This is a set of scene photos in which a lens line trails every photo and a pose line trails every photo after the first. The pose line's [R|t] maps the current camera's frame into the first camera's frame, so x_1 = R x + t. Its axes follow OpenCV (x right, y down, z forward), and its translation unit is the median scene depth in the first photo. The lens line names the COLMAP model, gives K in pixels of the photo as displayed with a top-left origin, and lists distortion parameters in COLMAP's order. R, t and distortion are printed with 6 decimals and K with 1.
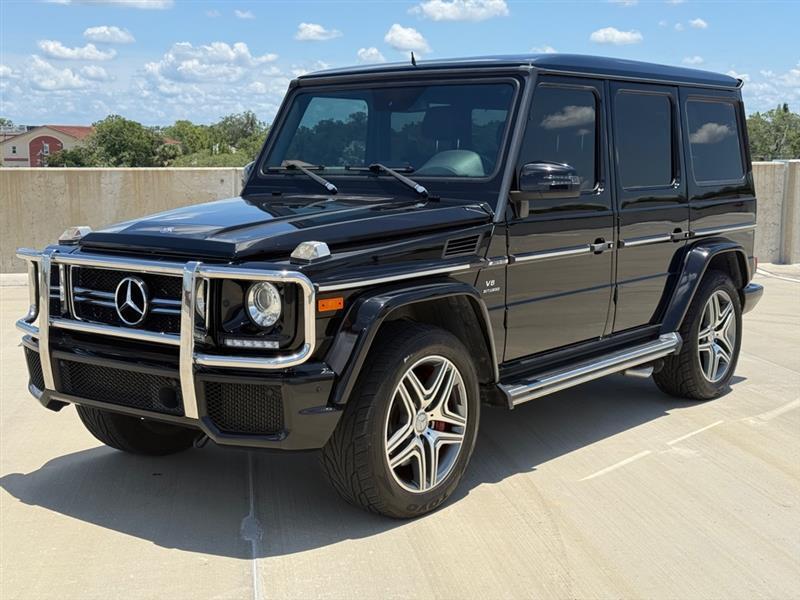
lens RADIAL K [[1100.3, 0, 400.0], [0, 1100.3, 300.0], [0, 0, 1]] dist [0.137640, -0.153027]
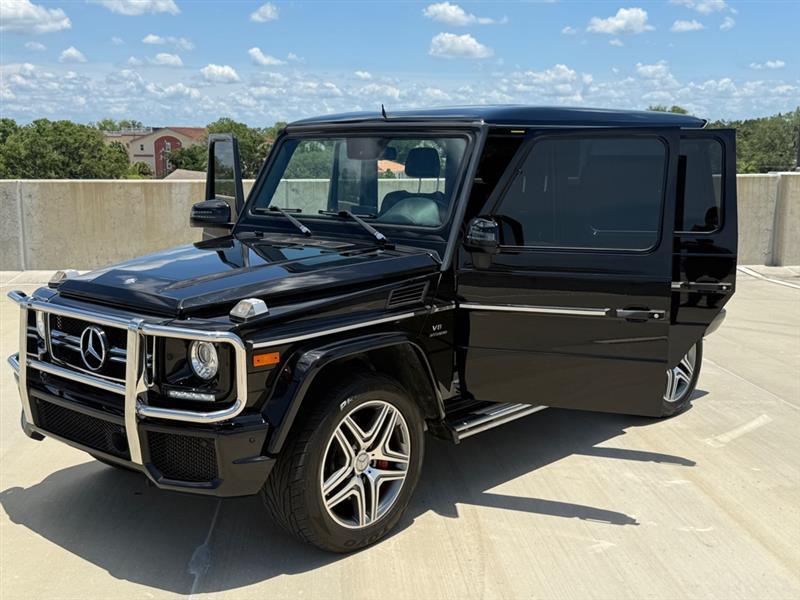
lens RADIAL K [[934.5, 0, 400.0], [0, 934.5, 300.0], [0, 0, 1]] dist [0.173623, -0.381077]
pose [[0.997776, 0.010096, -0.065892, 0.116924], [-0.008369, 0.999616, 0.026432, -0.072741], [0.066133, -0.025821, 0.997477, 0.094837]]
